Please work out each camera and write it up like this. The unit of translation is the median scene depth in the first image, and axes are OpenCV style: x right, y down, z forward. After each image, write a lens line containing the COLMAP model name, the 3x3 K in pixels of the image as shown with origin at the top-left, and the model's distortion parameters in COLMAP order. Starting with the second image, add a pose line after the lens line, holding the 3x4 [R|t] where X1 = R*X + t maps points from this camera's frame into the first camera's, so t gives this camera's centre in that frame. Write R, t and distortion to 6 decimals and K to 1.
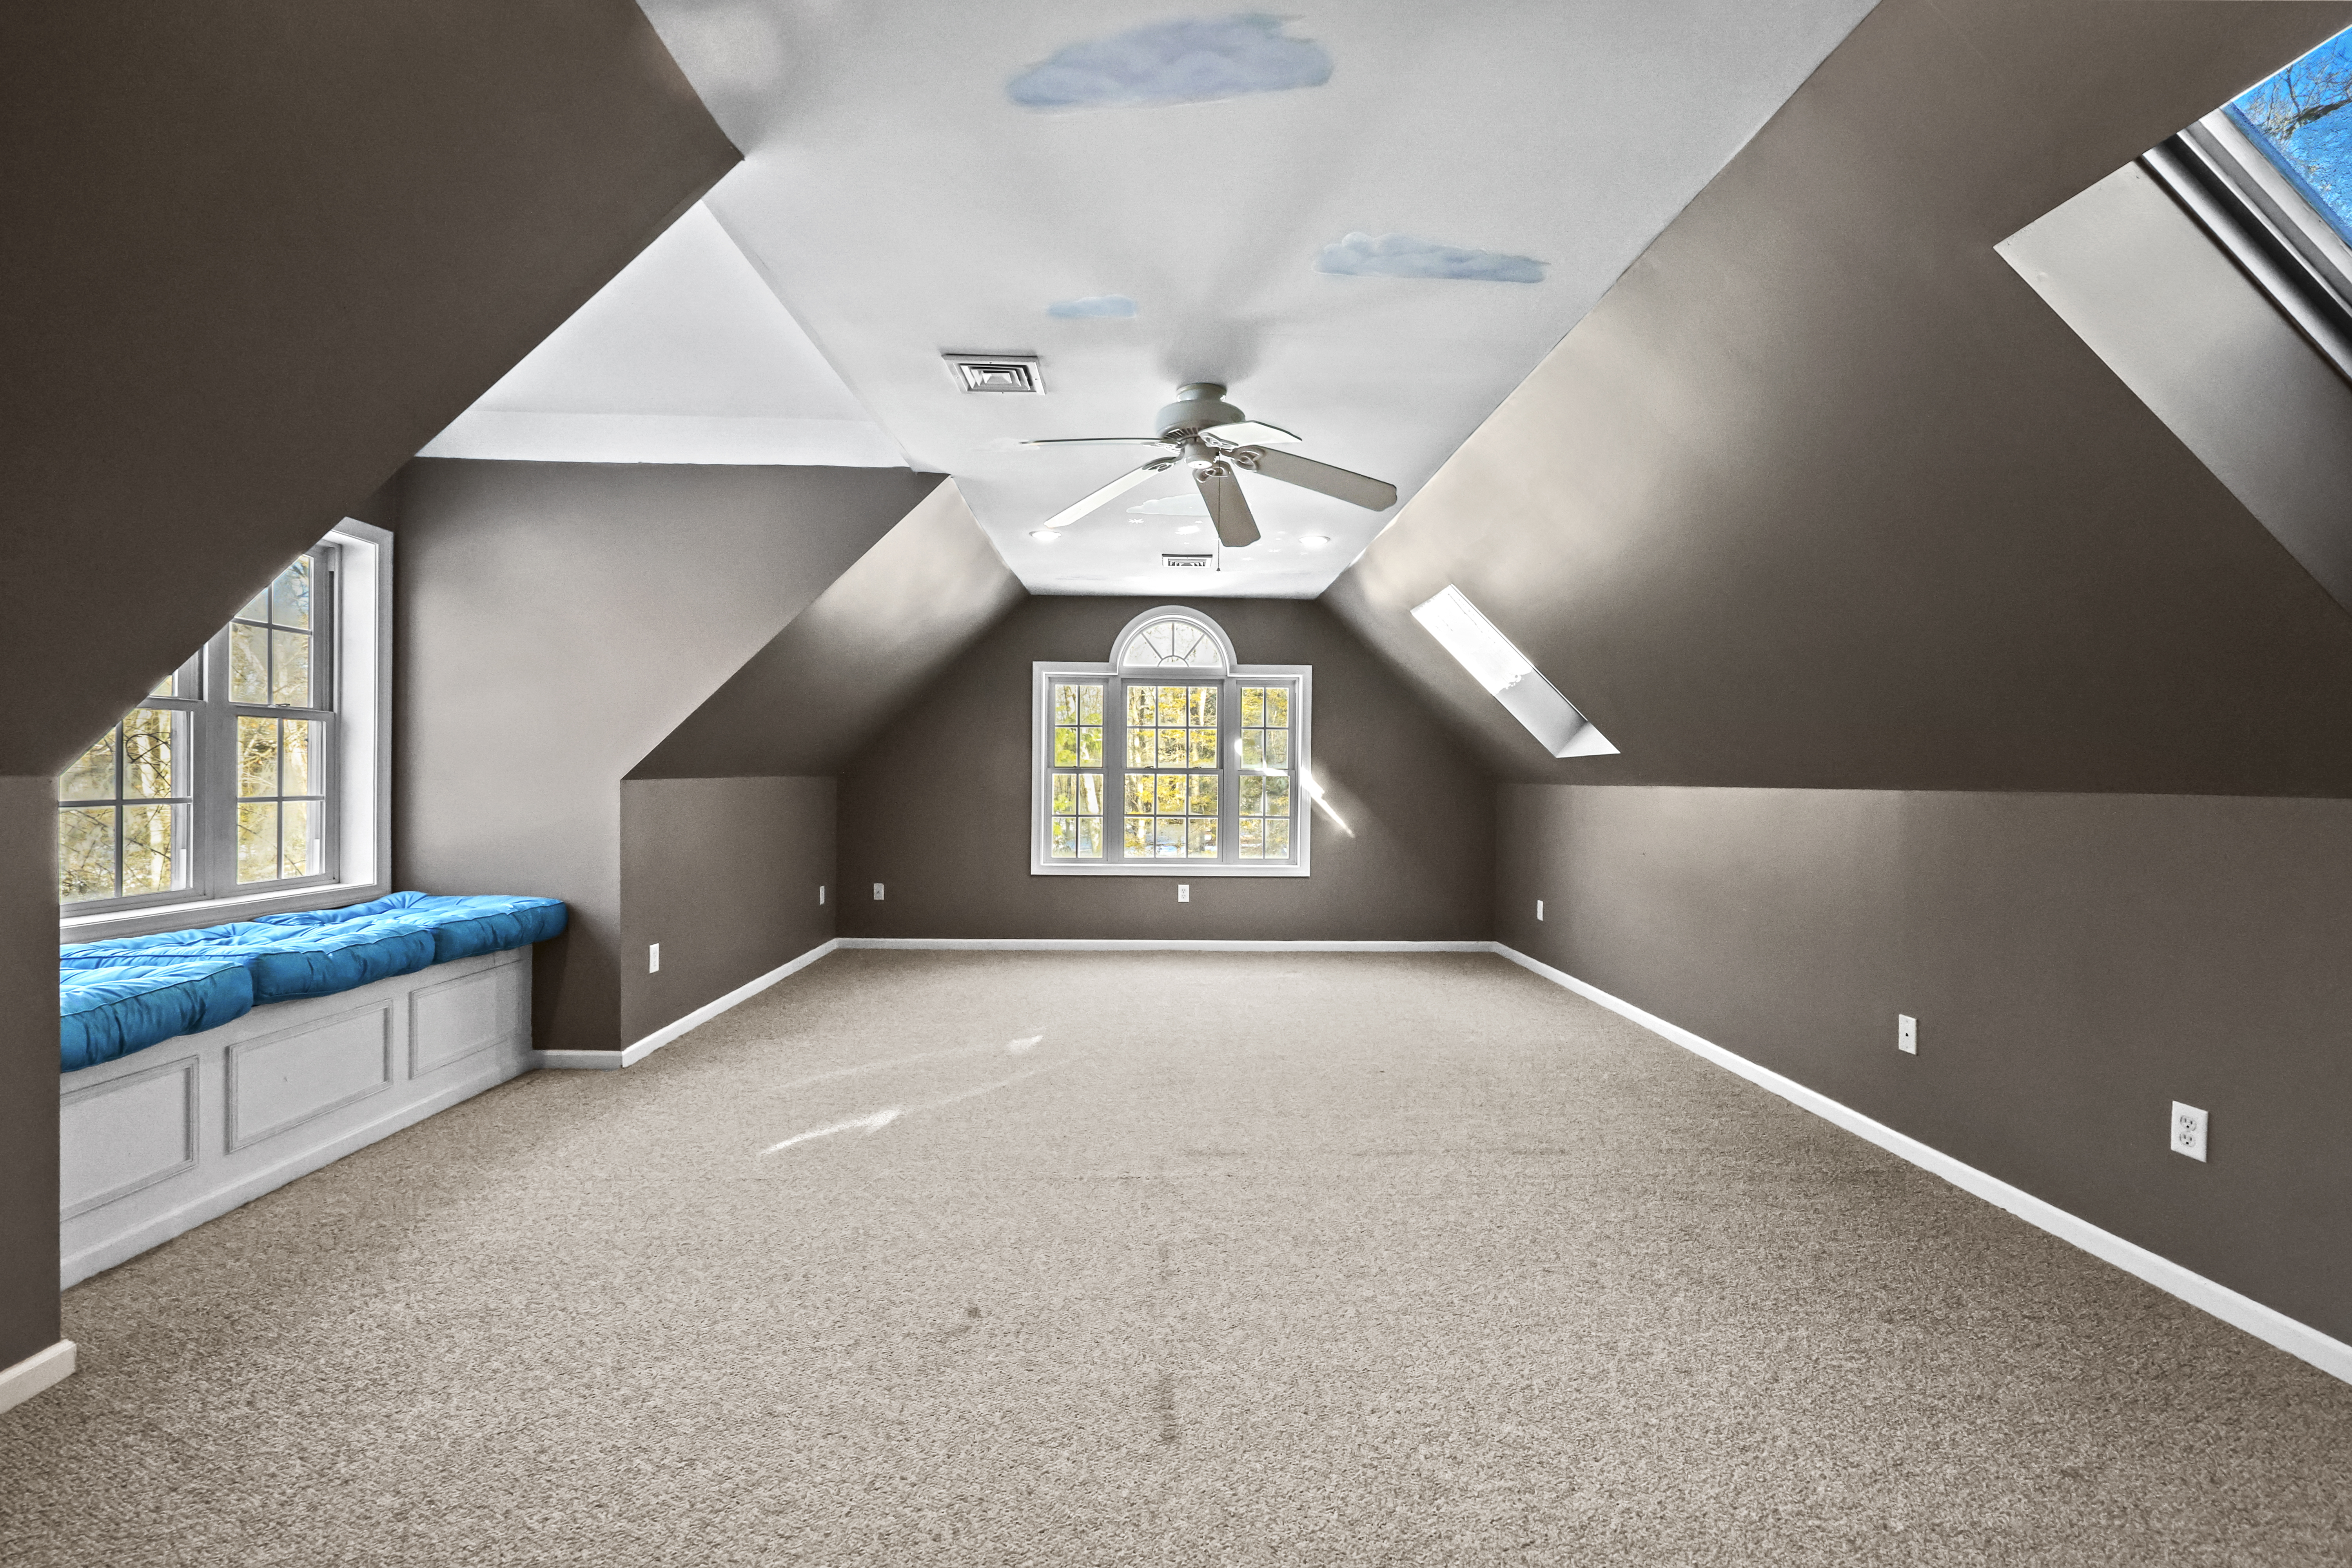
lens RADIAL K [[942.7, 0, 1176.0], [0, 942.7, 784.0], [0, 0, 1]] dist [0.000248, 0.000106]
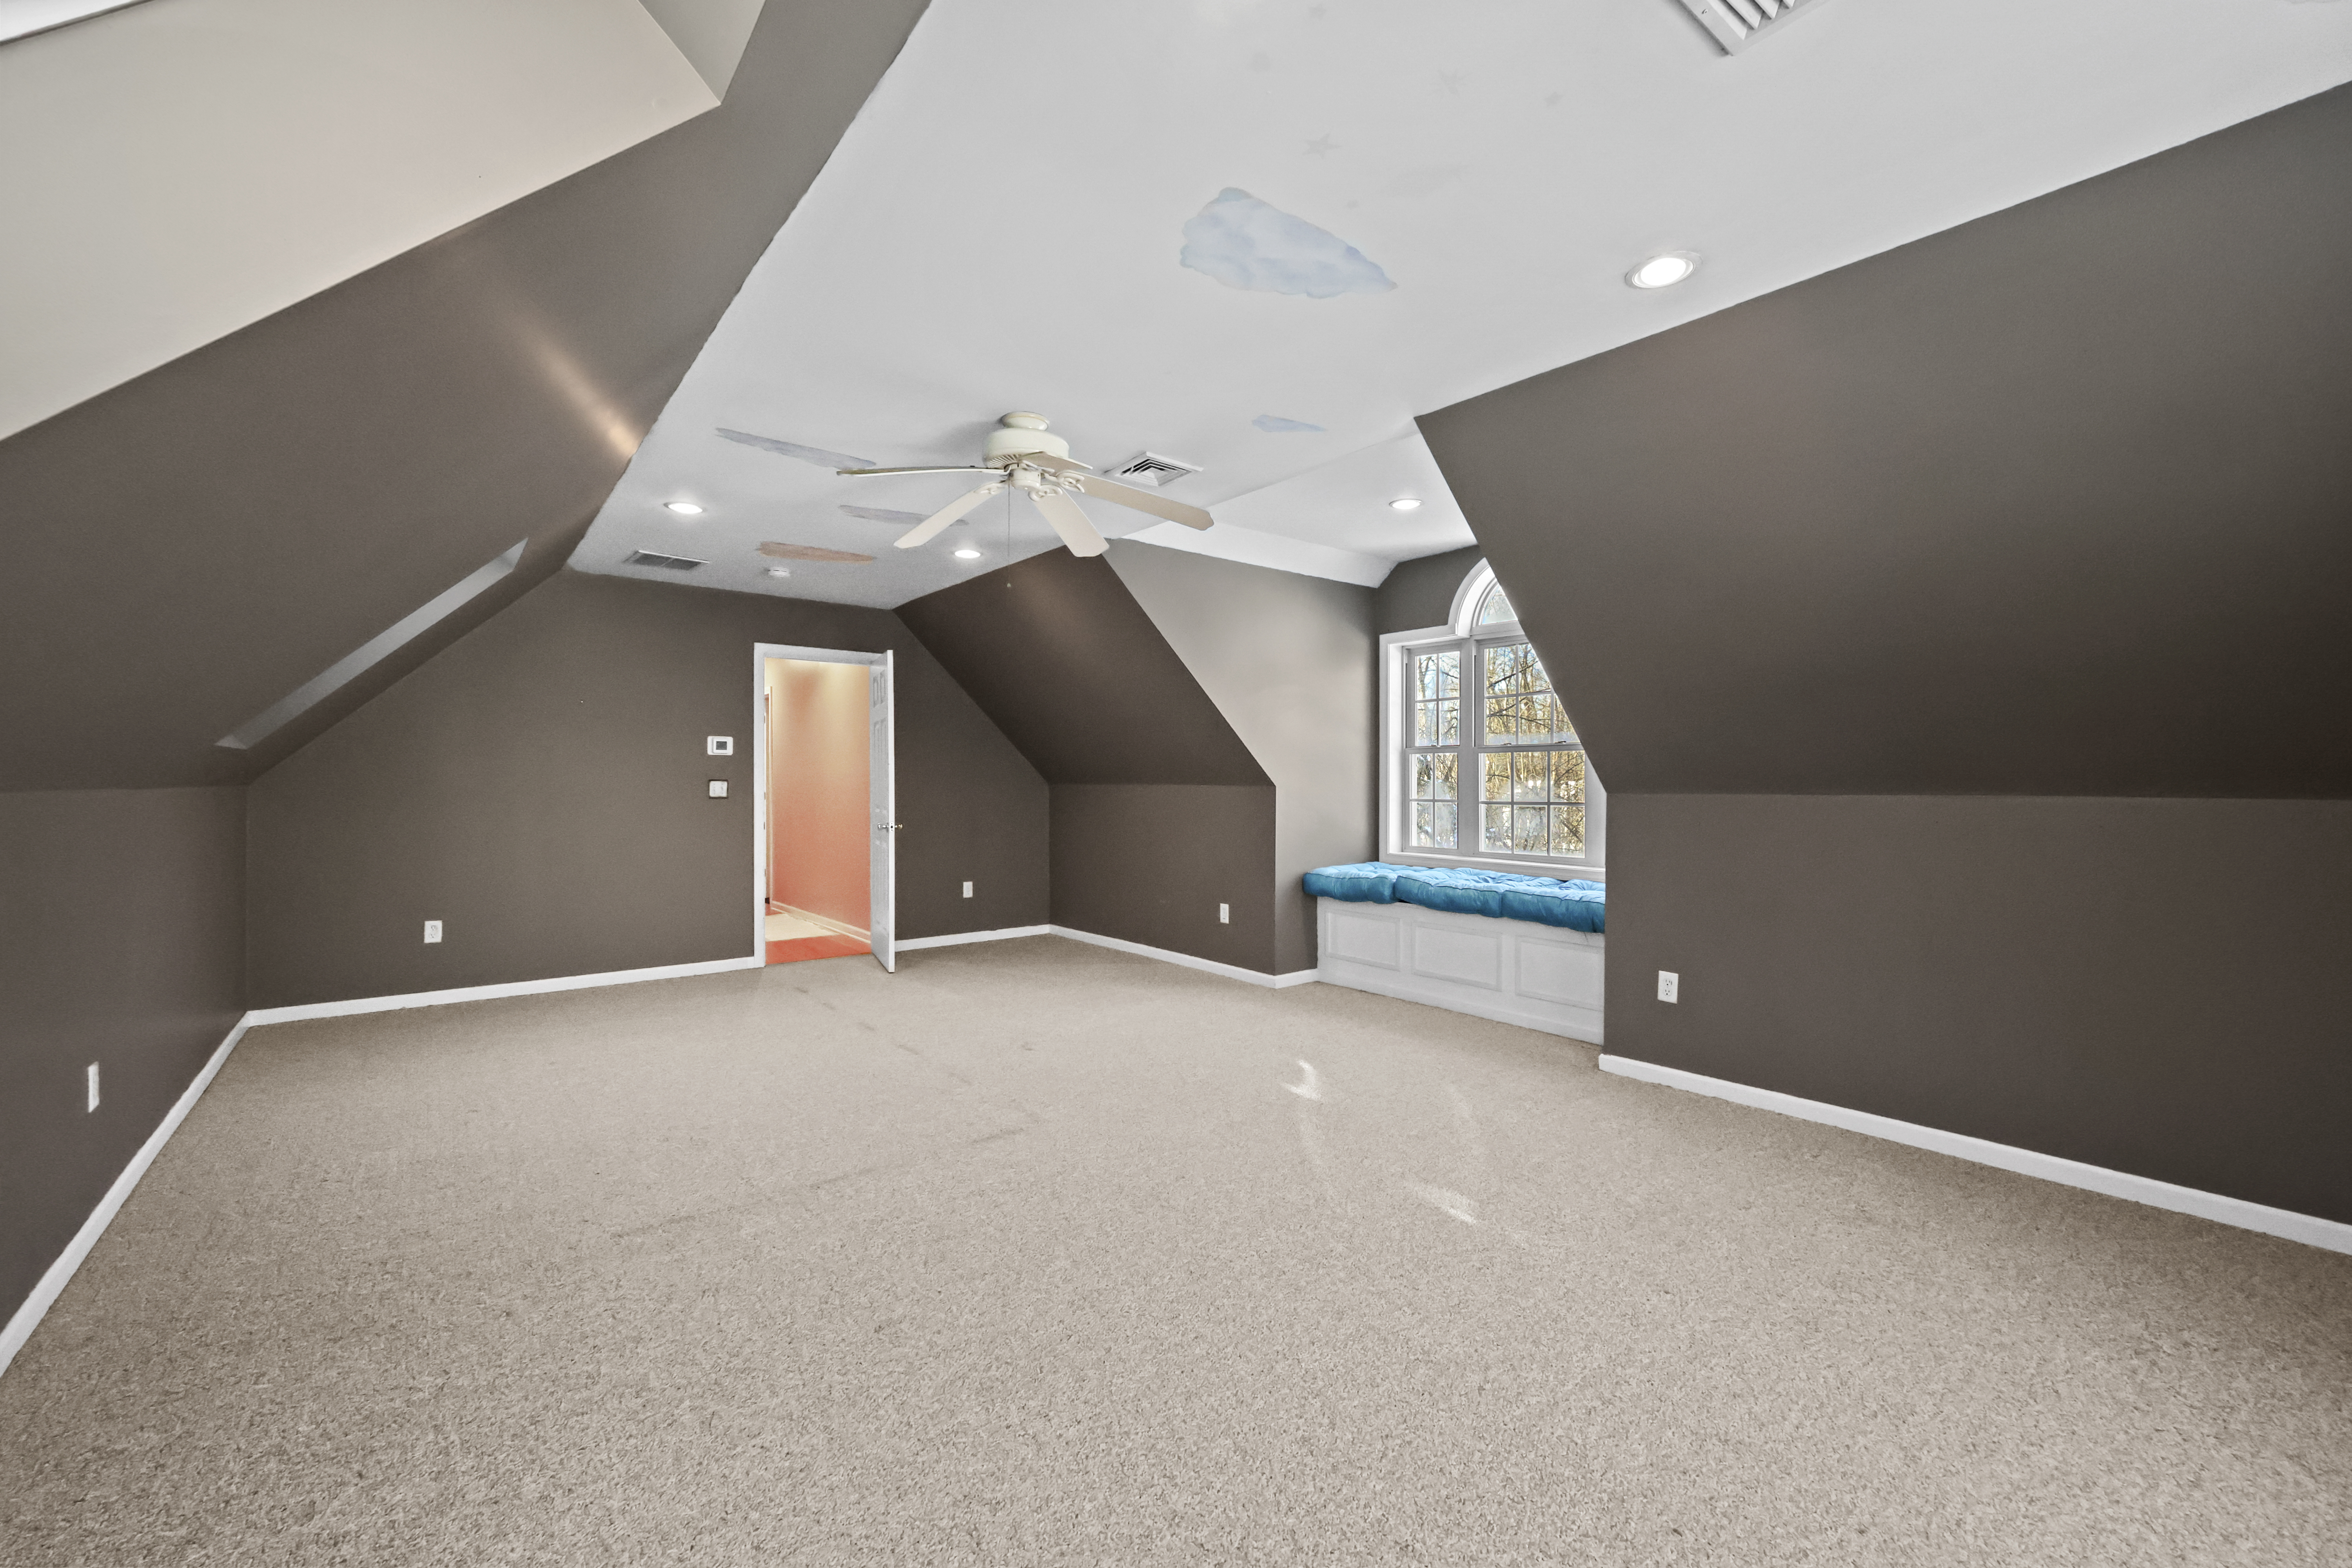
lens RADIAL K [[932.8, 0, 1180.2], [0, 932.8, 790.0], [0, 0, 1]] dist [0.000315, 0.000132]
pose [[-0.797450, -0.008430, -0.603326, 0.407772], [-0.014732, 0.999876, 0.005500, -0.005141], [0.603205, 0.013274, -0.797476, 1.542458]]
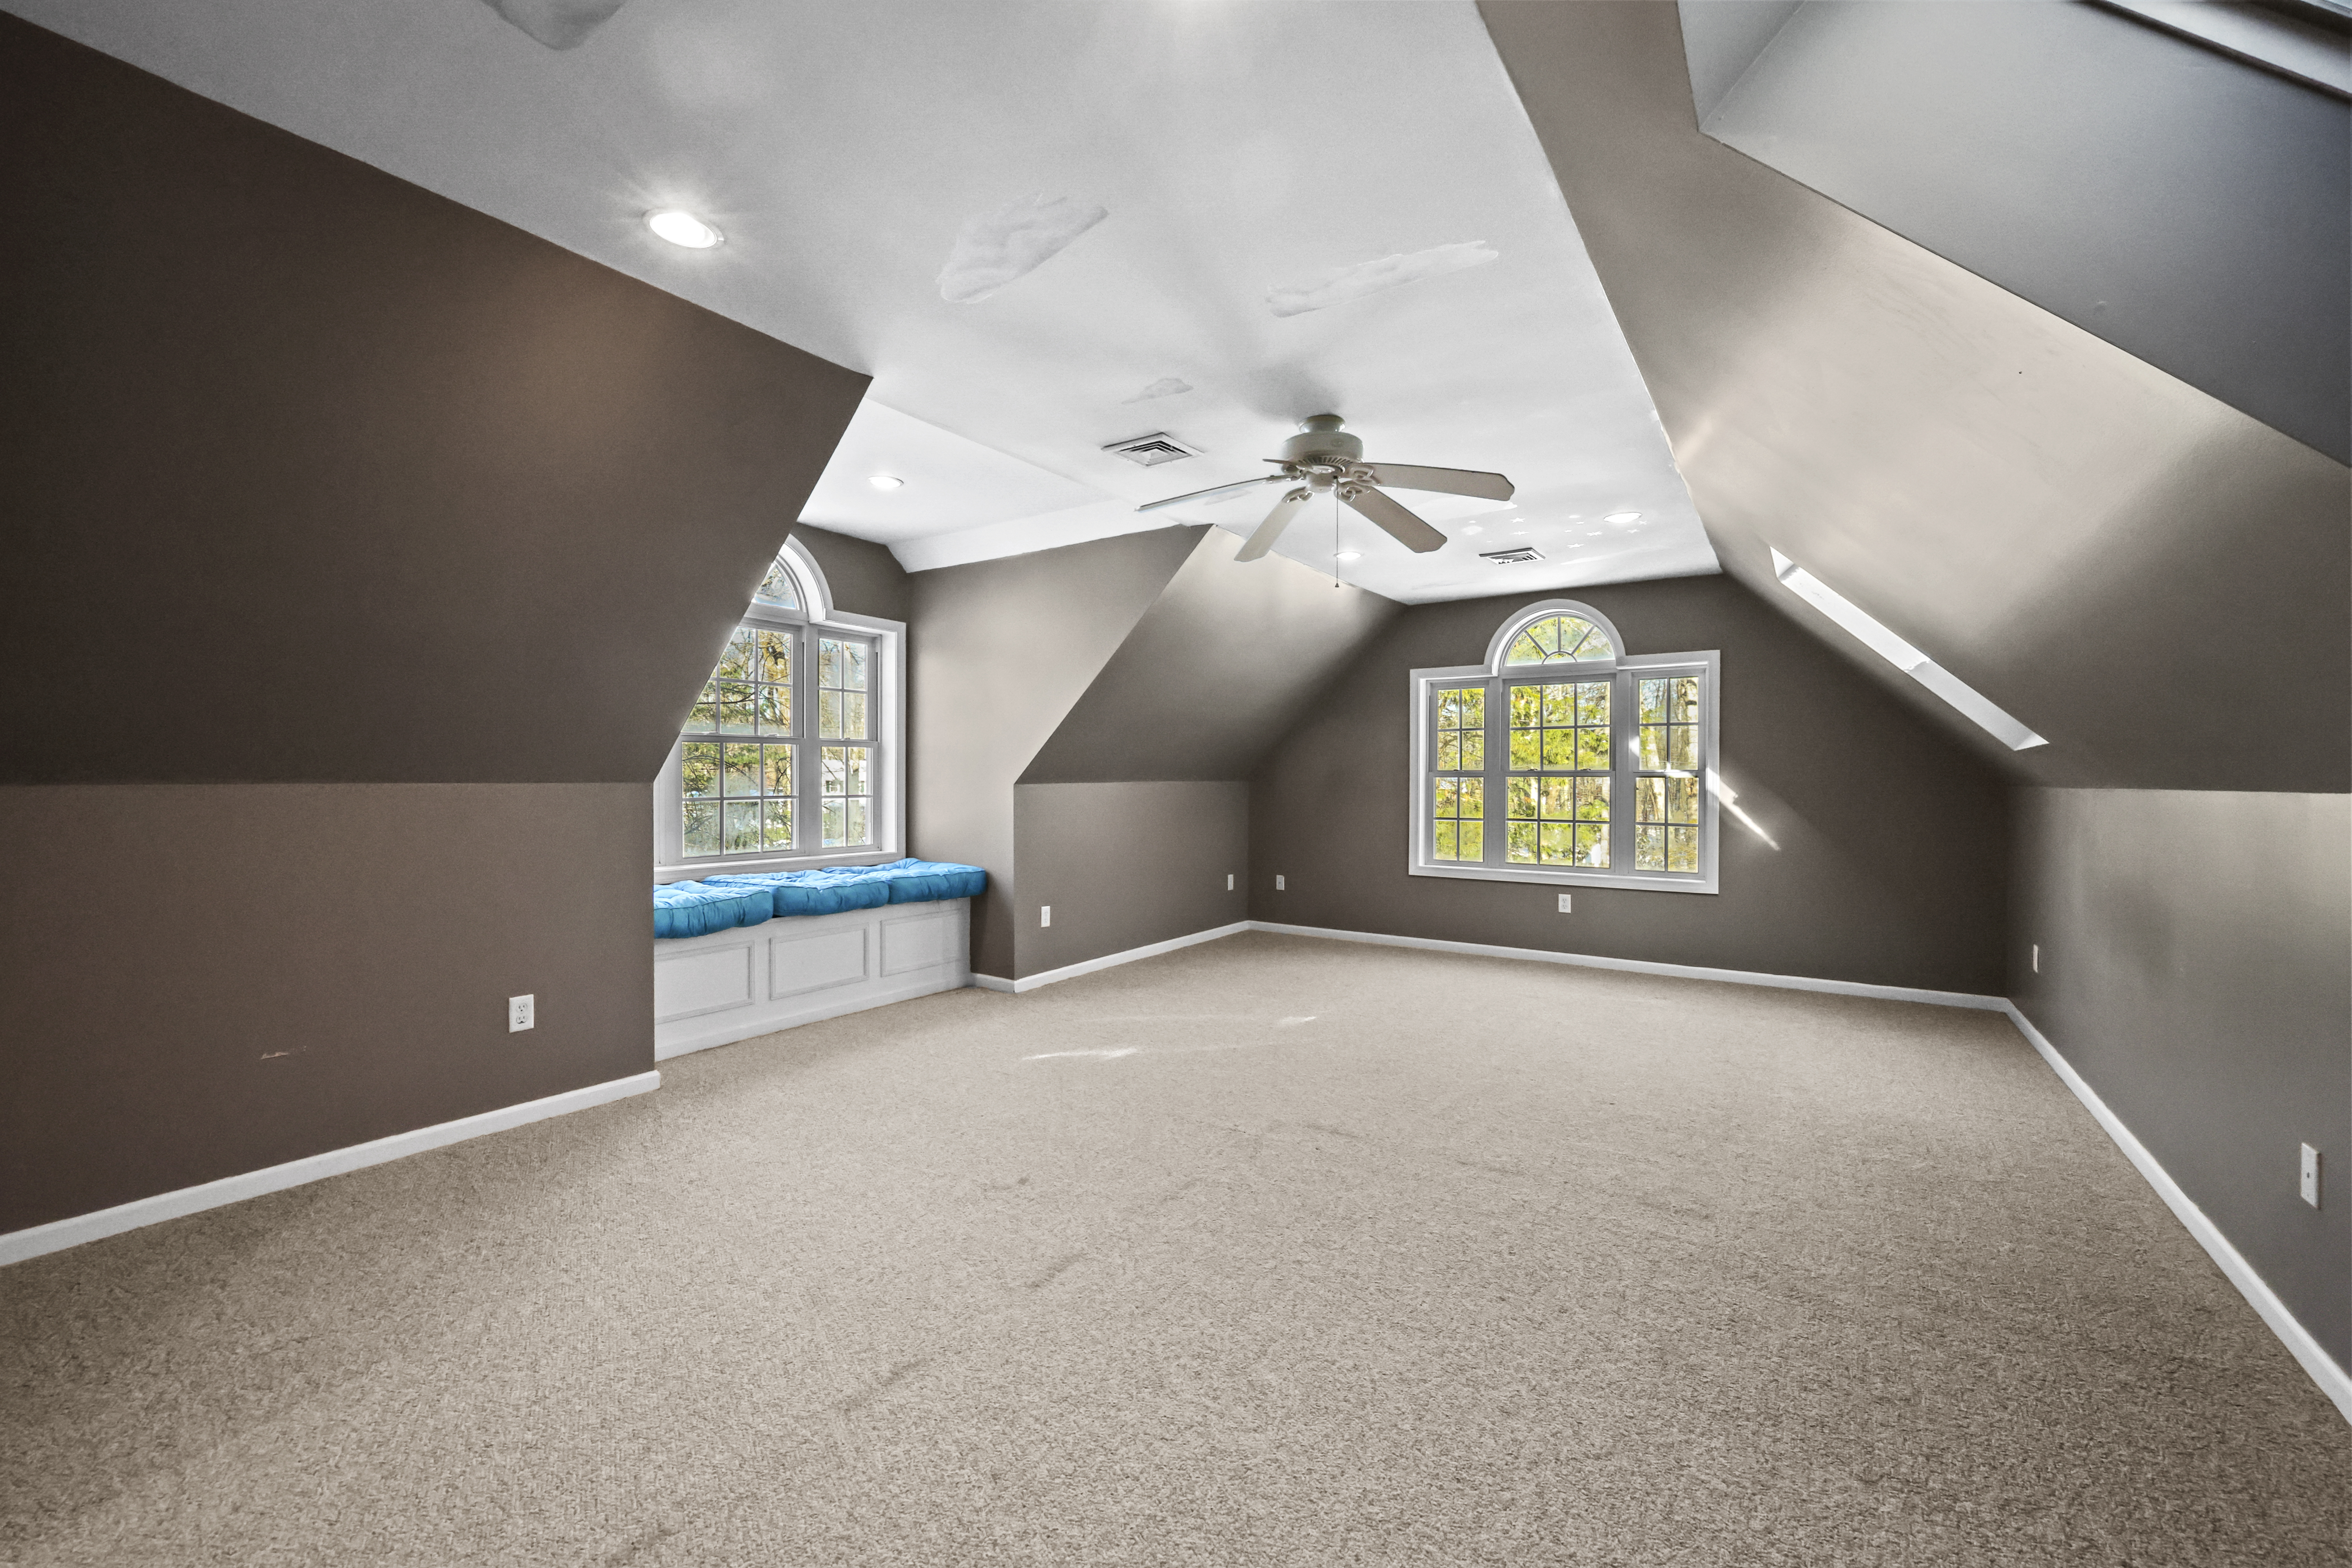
lens RADIAL K [[932.8, 0, 1180.2], [0, 932.8, 790.0], [0, 0, 1]] dist [0.000315, 0.000132]
pose [[0.812206, 0.000211, -0.583371, 0.411284], [0.000685, 0.999999, 0.001315, 0.002040], [0.583371, -0.001468, 0.812205, 0.030072]]
